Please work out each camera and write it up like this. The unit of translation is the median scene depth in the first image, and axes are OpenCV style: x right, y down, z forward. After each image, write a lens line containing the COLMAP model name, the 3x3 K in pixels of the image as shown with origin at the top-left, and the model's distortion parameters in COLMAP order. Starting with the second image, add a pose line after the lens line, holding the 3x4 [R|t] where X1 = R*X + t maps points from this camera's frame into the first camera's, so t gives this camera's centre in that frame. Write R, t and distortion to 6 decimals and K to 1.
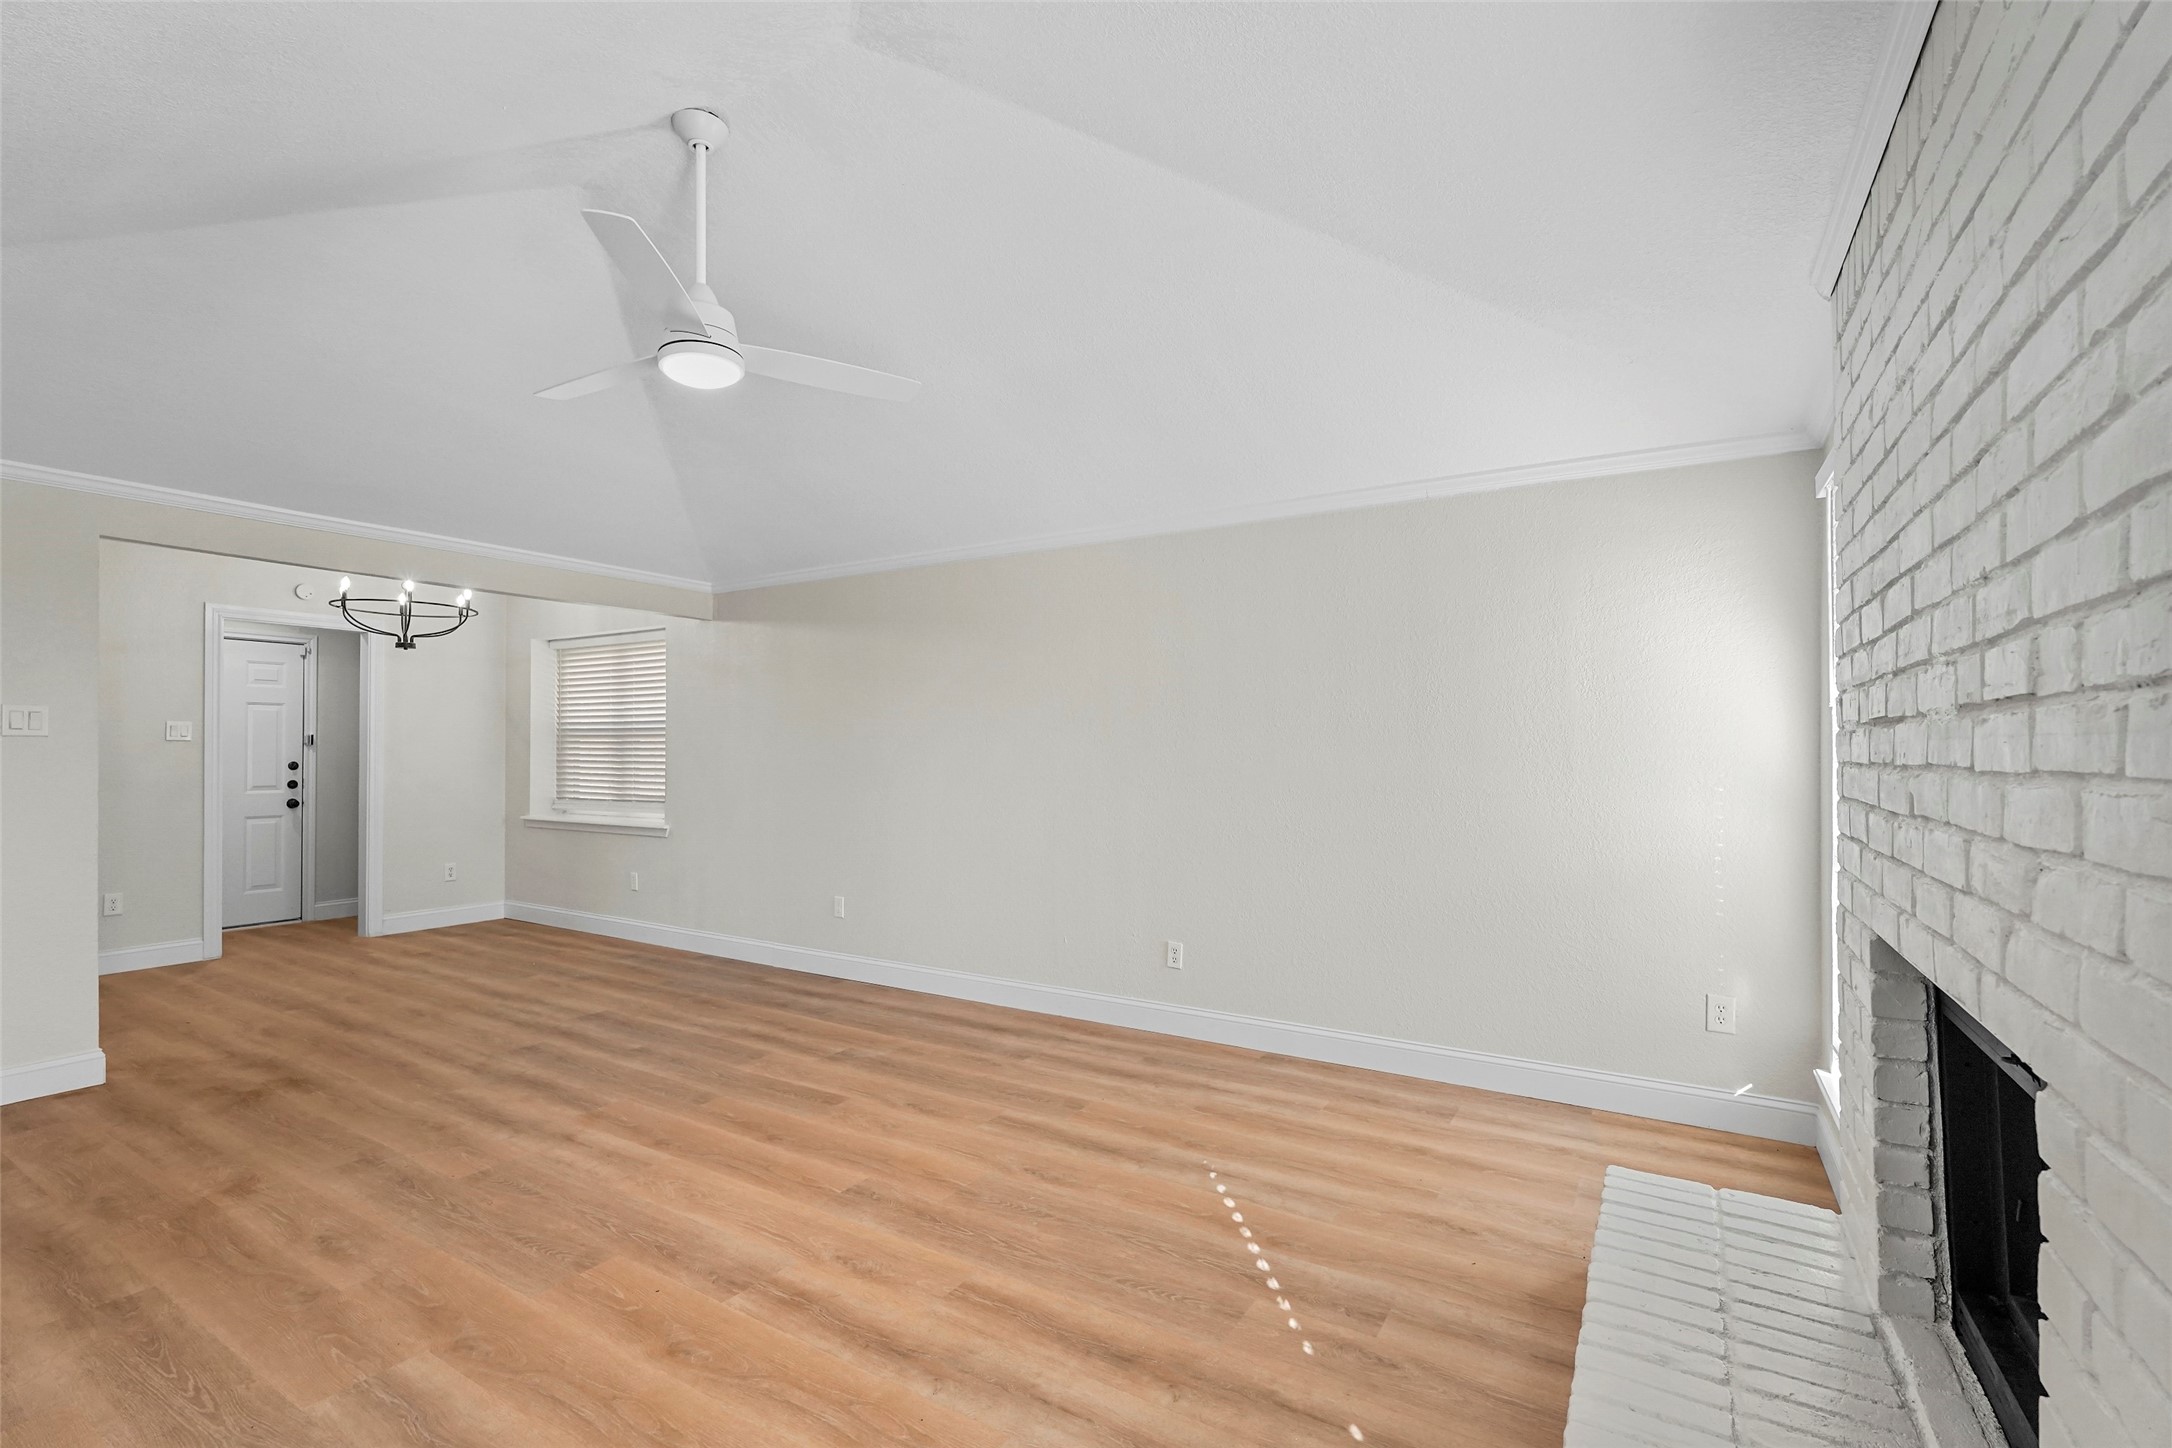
lens RADIAL K [[964.8, 0, 1078.0], [0, 964.8, 726.8], [0, 0, 1]] dist [-0.014984, 0.009923]
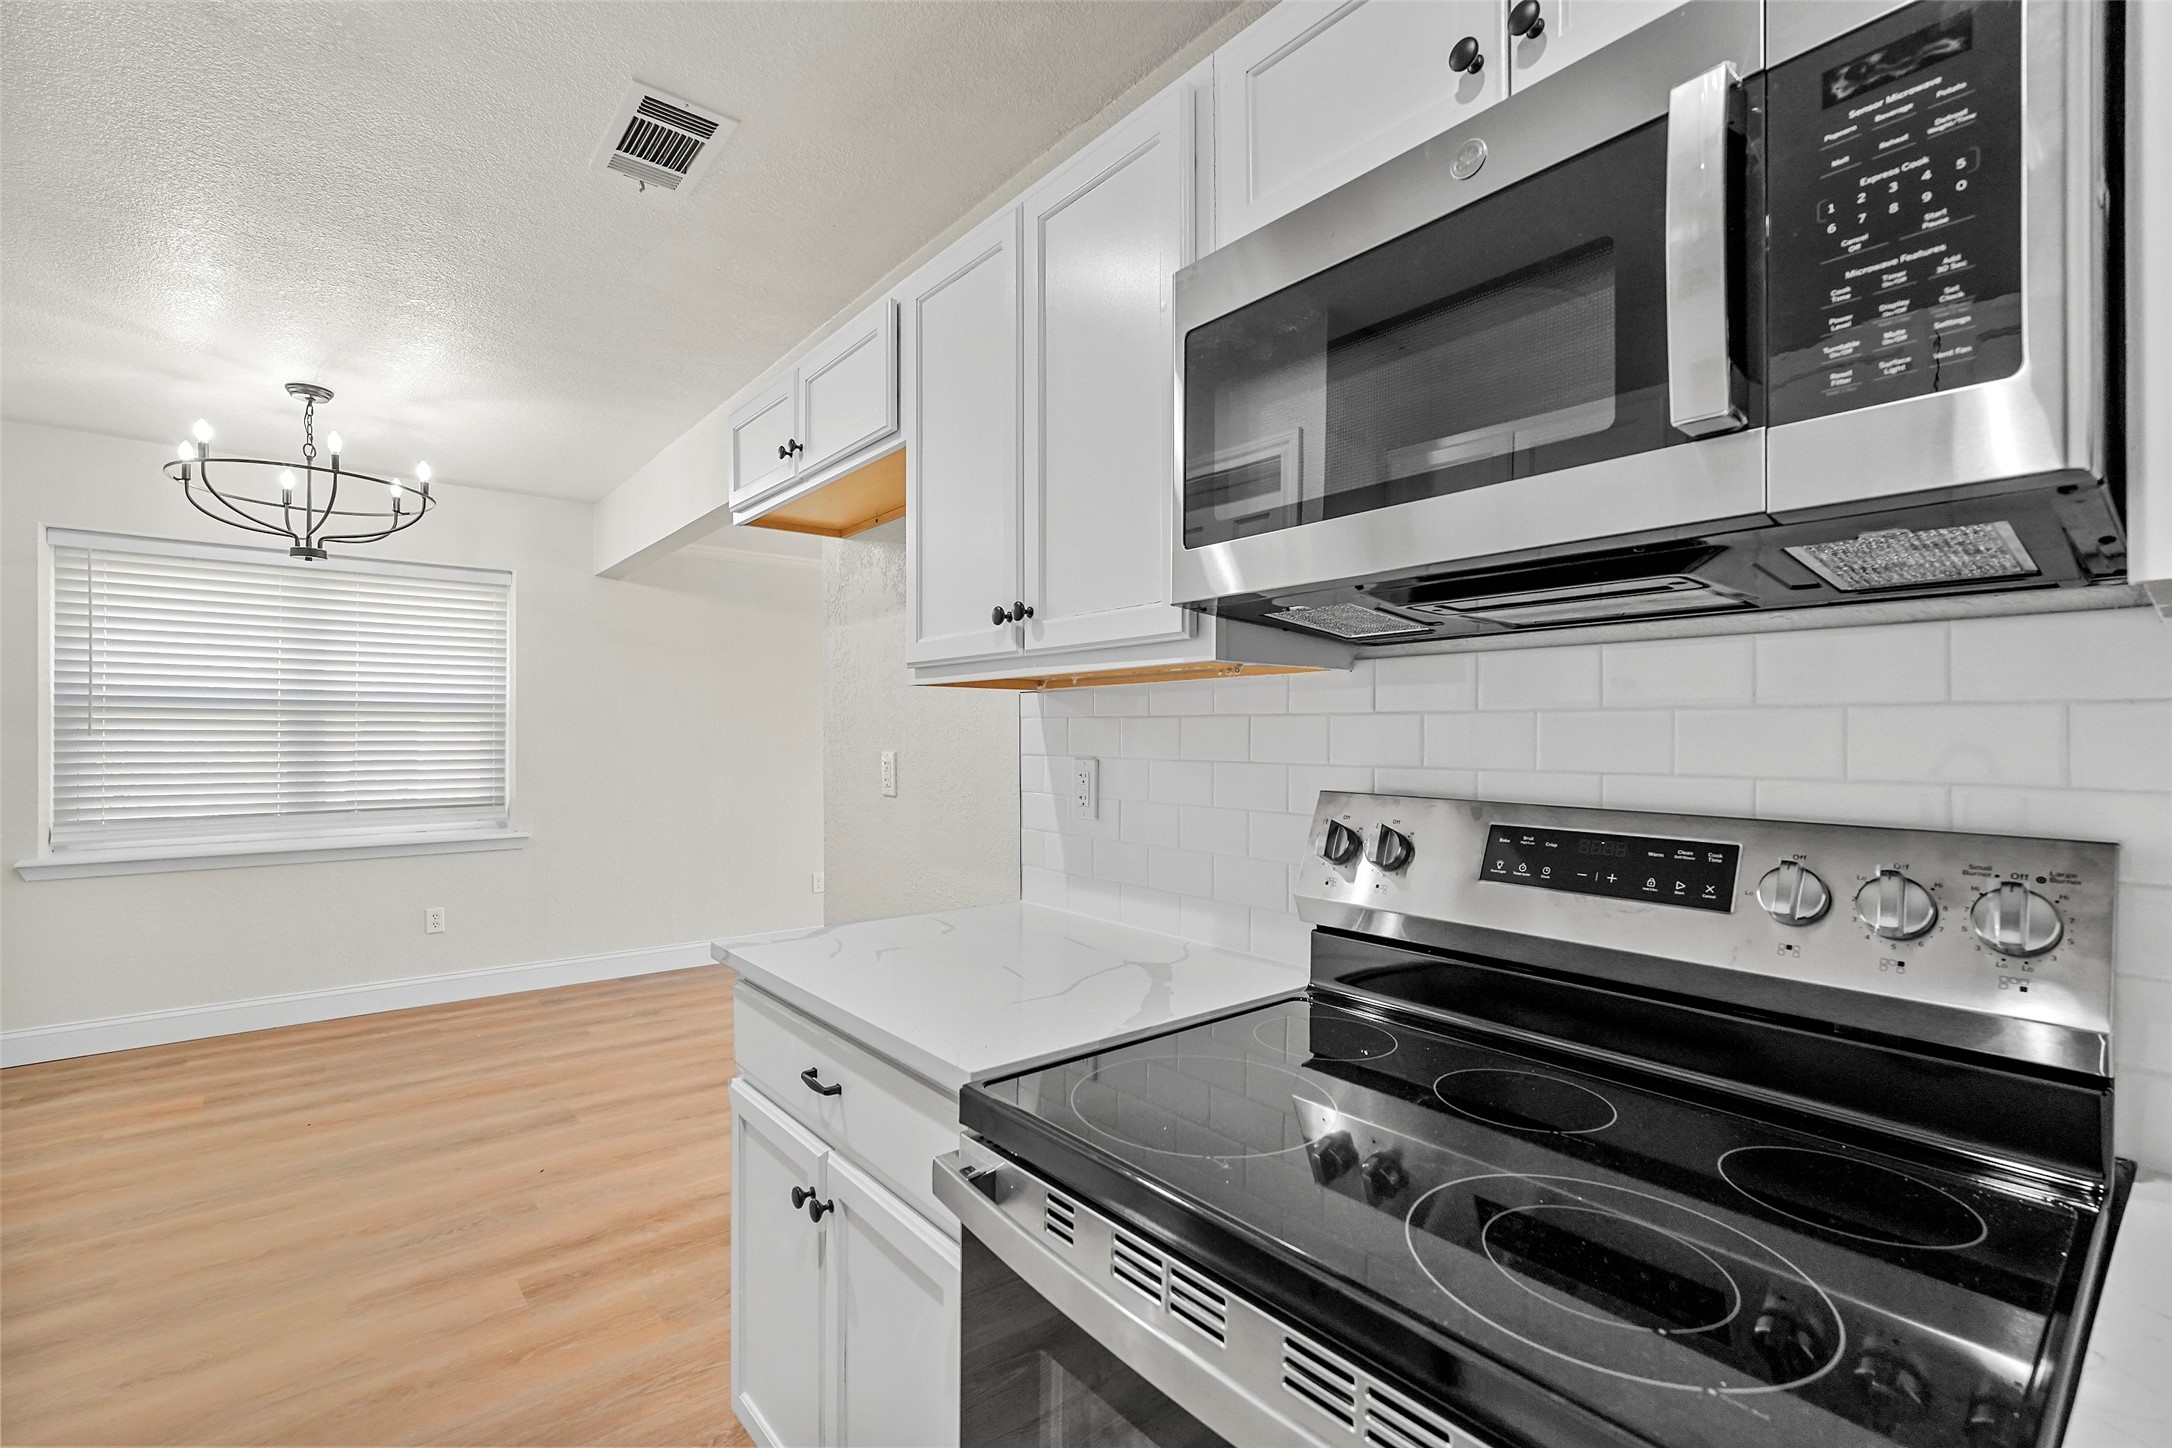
lens RADIAL K [[970.1, 0, 1085.0], [0, 970.1, 734.8], [0, 0, 1]] dist [-0.010451, 0.005632]
pose [[0.327086, 0.000246, 0.944995, -1.659231], [-0.017988, 0.999820, 0.005966, 0.020467], [-0.944823, -0.018950, 0.327032, 0.539664]]
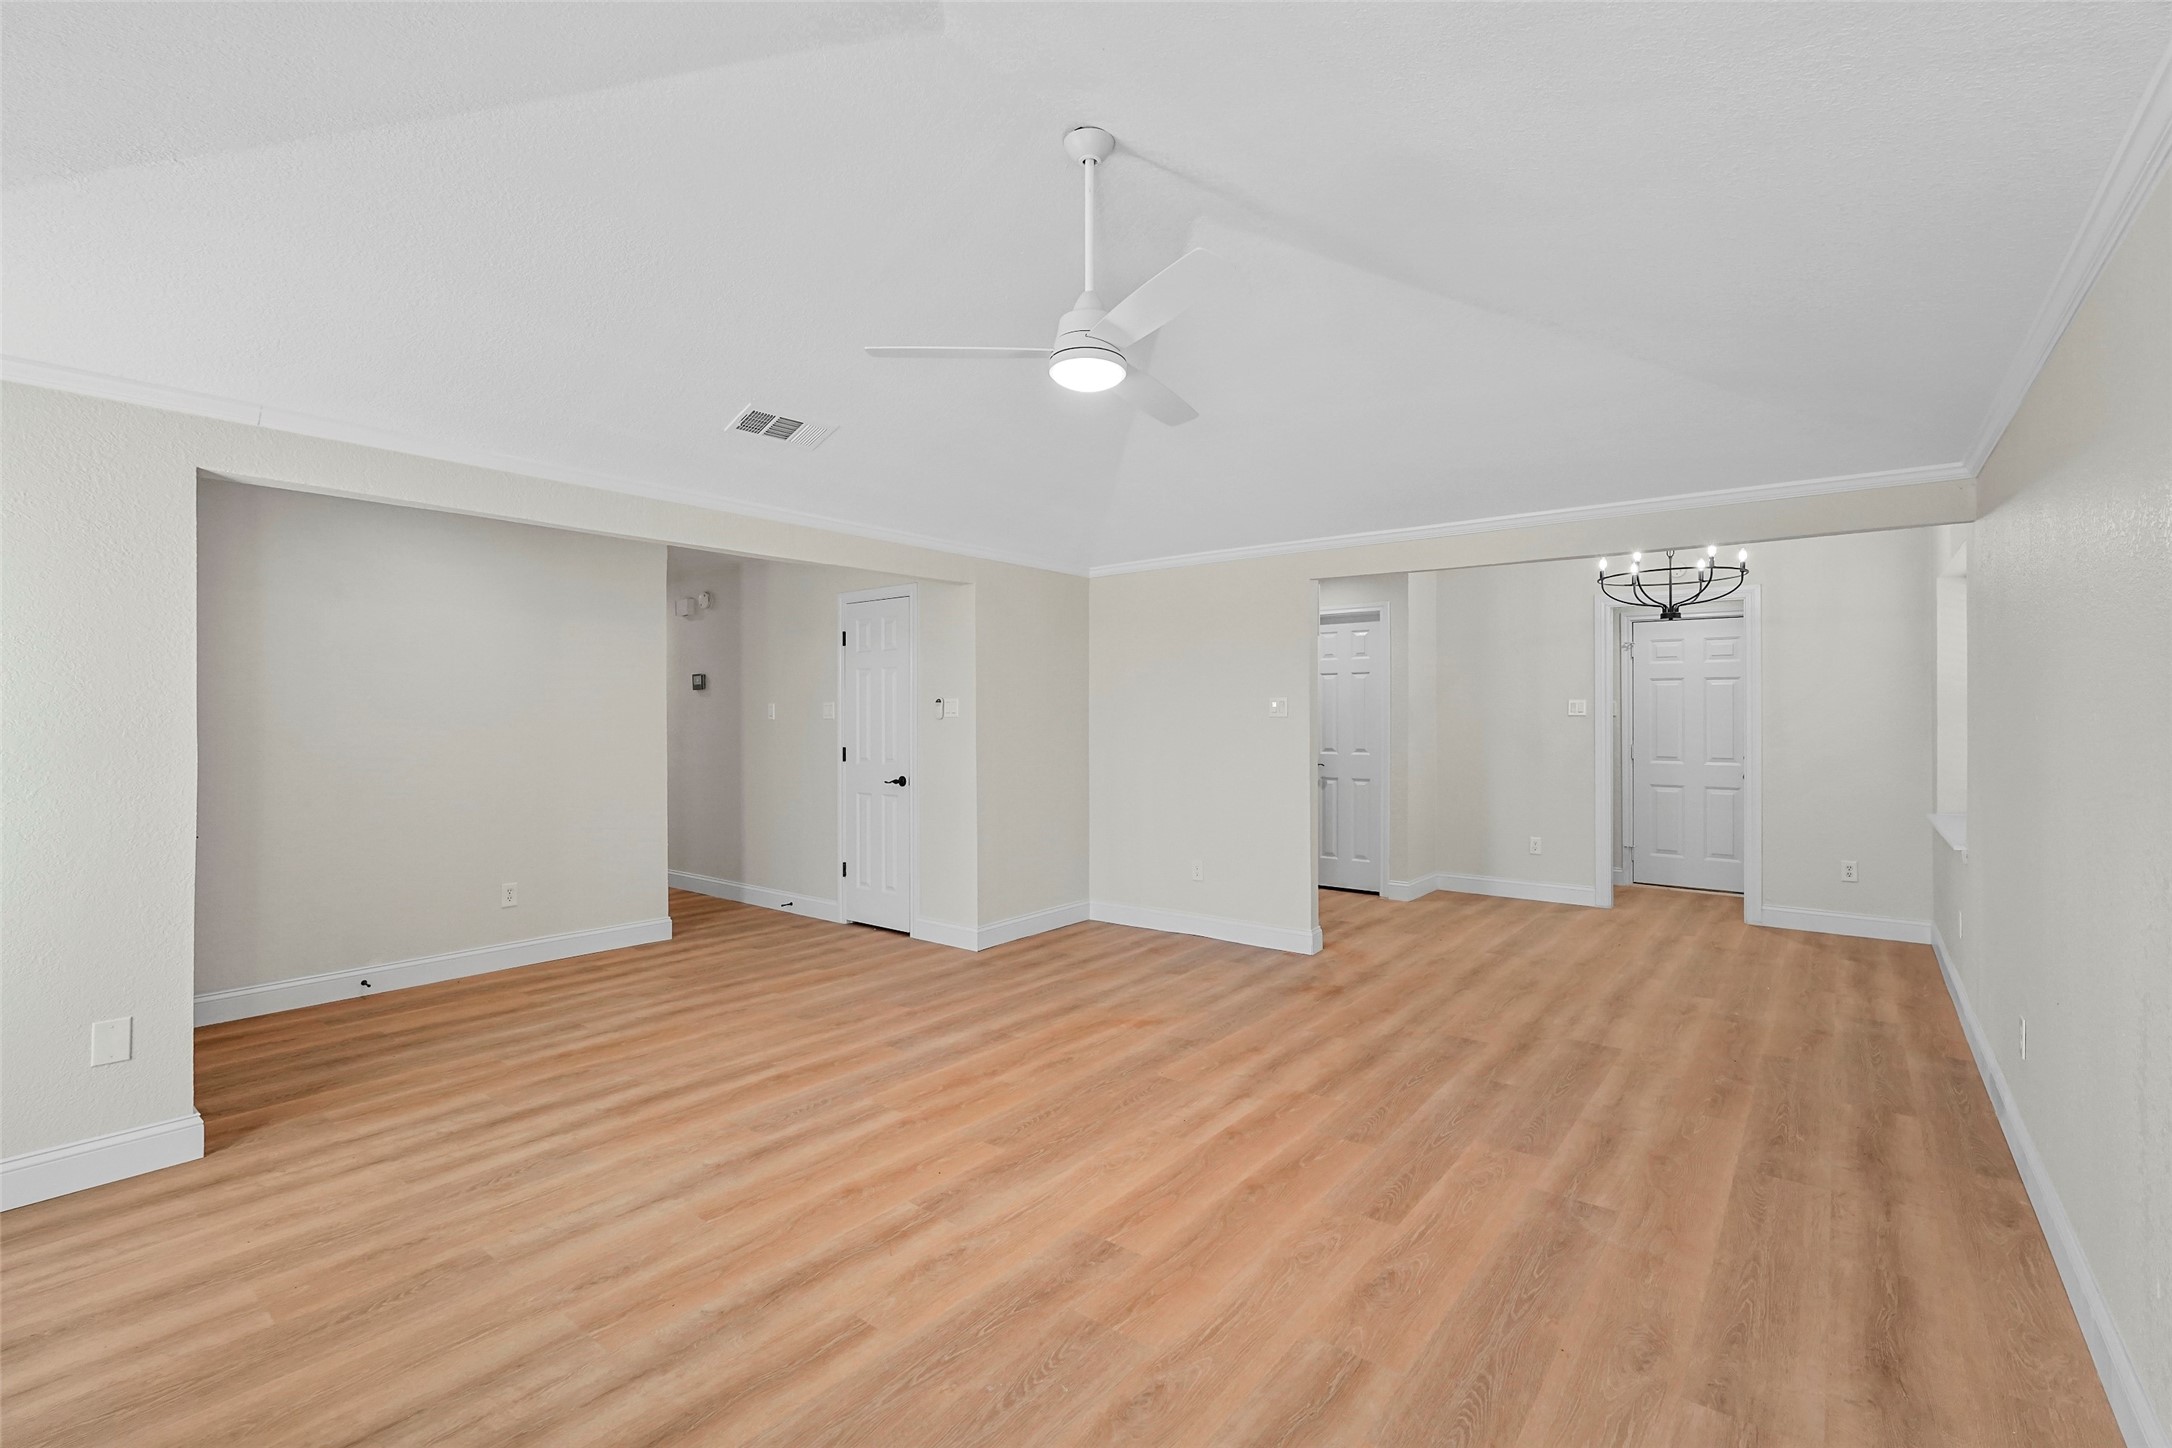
lens RADIAL K [[964.8, 0, 1078.0], [0, 964.8, 726.8], [0, 0, 1]] dist [-0.014984, 0.009923]
pose [[-0.114837, 0.010311, -0.993331, 0.461504], [0.026680, 0.999617, 0.007292, 0.003671], [0.993026, -0.025665, -0.115068, 0.797375]]
